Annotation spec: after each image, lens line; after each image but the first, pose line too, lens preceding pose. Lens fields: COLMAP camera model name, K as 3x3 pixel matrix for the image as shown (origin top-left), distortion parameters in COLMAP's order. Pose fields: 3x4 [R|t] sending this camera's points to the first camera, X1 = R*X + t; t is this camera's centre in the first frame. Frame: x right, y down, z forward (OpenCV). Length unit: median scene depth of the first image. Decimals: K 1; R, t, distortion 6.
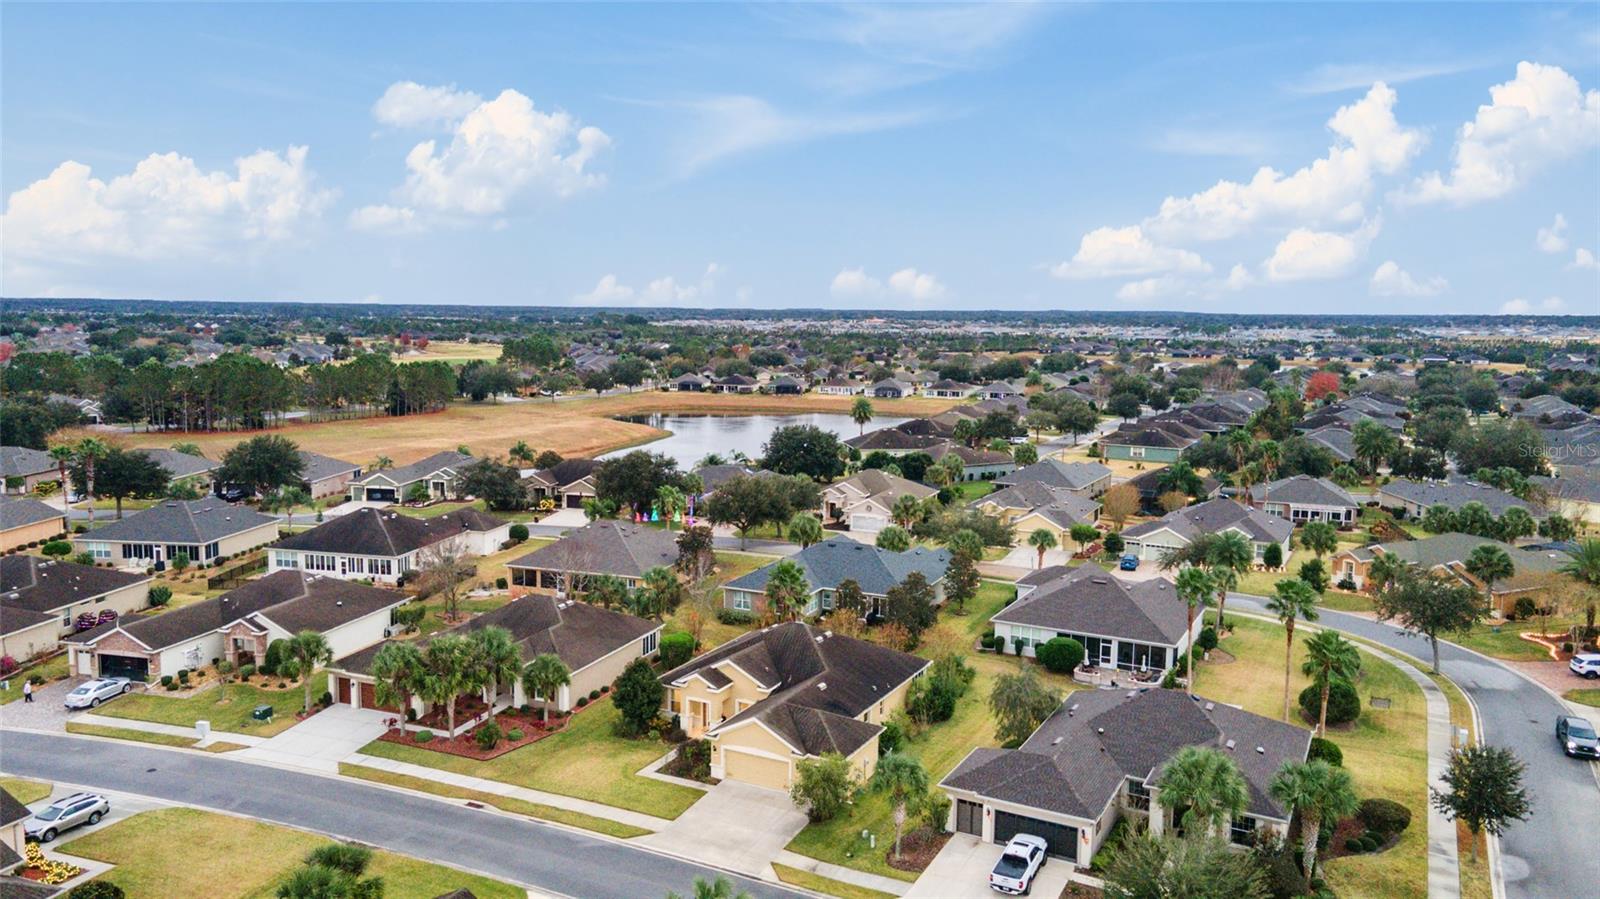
lens RADIAL K [[1169.3, 0, 789.1], [0, 1169.3, 448.6], [0, 0, 1]] dist [0.034198, -0.001995]
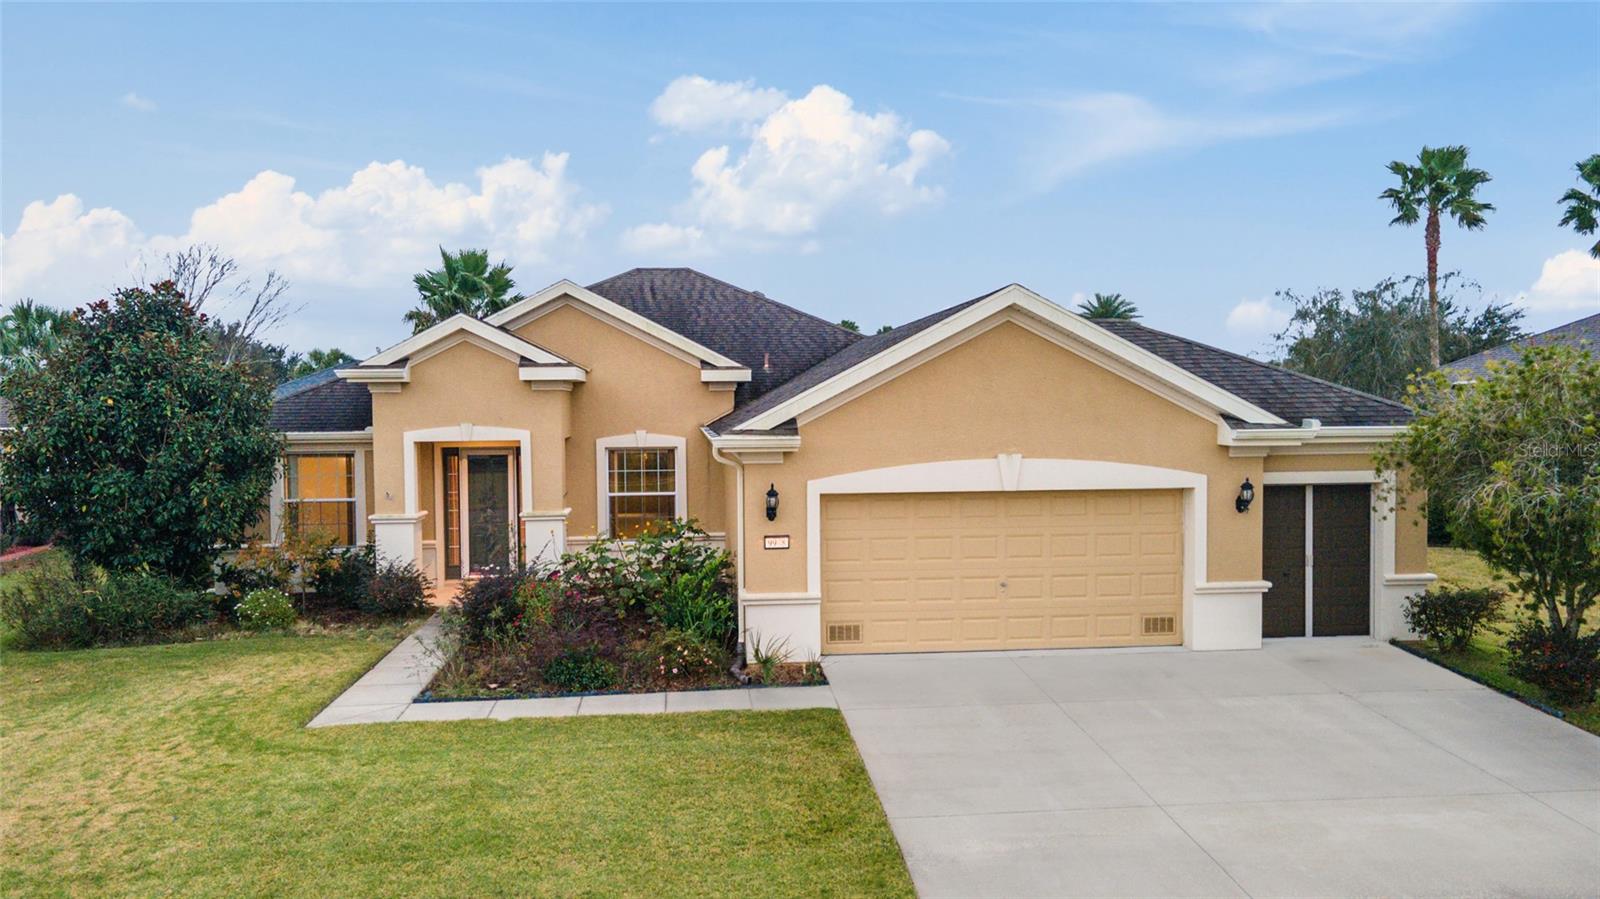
lens RADIAL K [[1167.2, 0, 797.6], [0, 1167.2, 450.8], [0, 0, 1]] dist [0.016323, 0.057445]
pose [[0.838600, -0.042419, 0.543094, -0.141113], [0.086906, 0.994613, -0.056507, 0.224047], [-0.537771, 0.094585, 0.837768, 0.727497]]
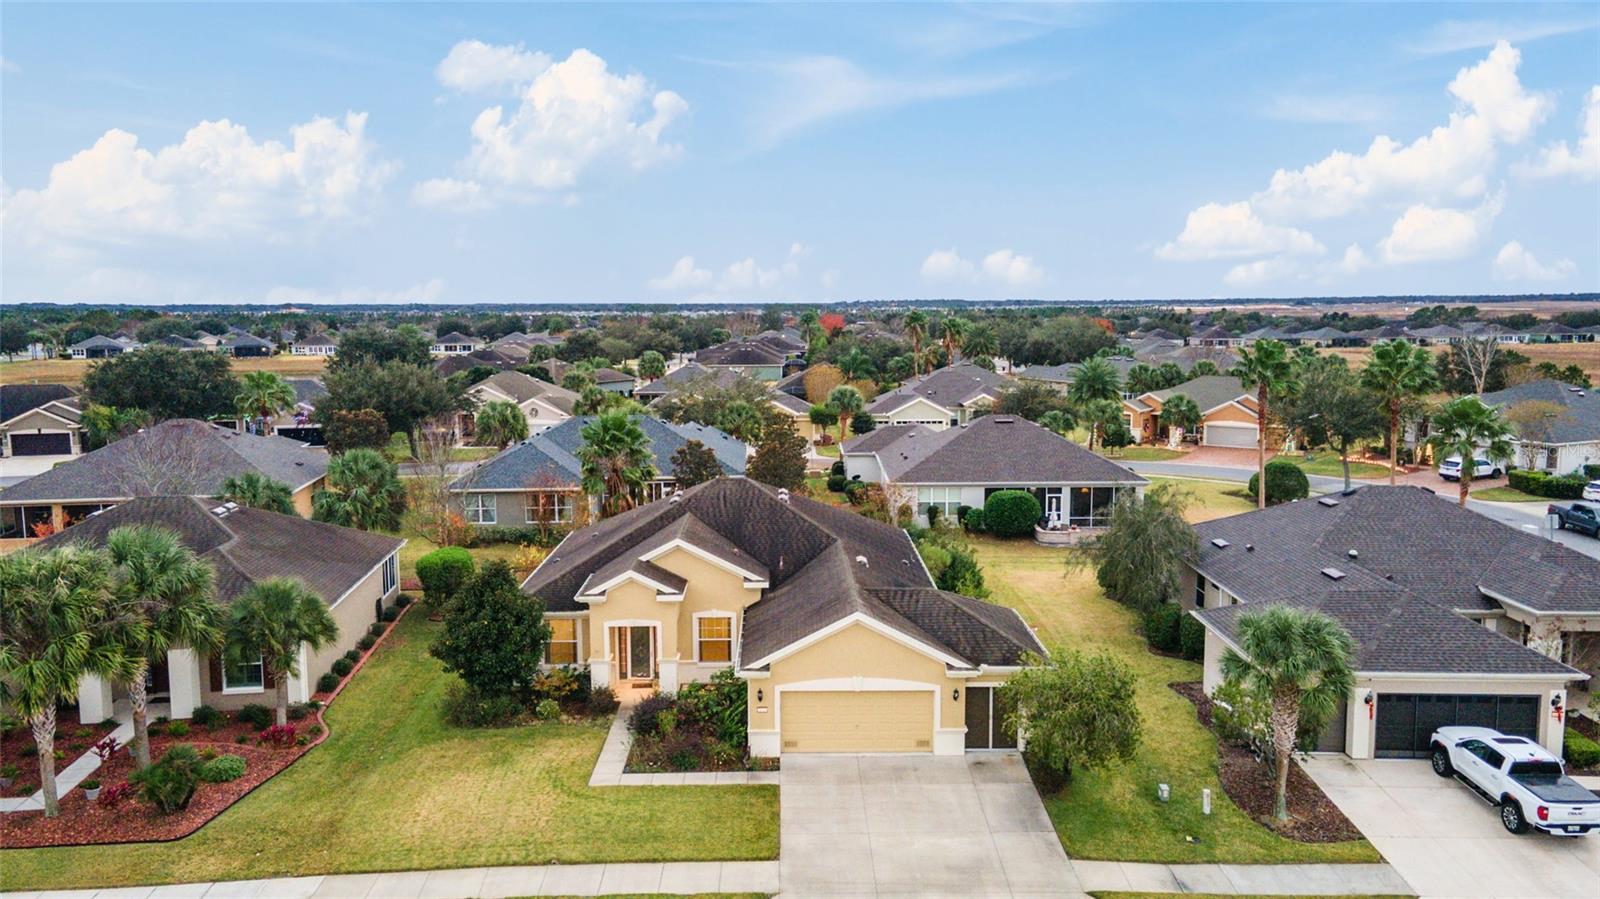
lens RADIAL K [[1167.2, 0, 797.6], [0, 1167.2, 450.8], [0, 0, 1]] dist [0.016323, 0.057445]
pose [[0.883266, -0.075461, 0.462760, -0.227435], [0.072849, 0.997065, 0.023542, 0.127236], [-0.463179, 0.012918, 0.886171, 0.495970]]
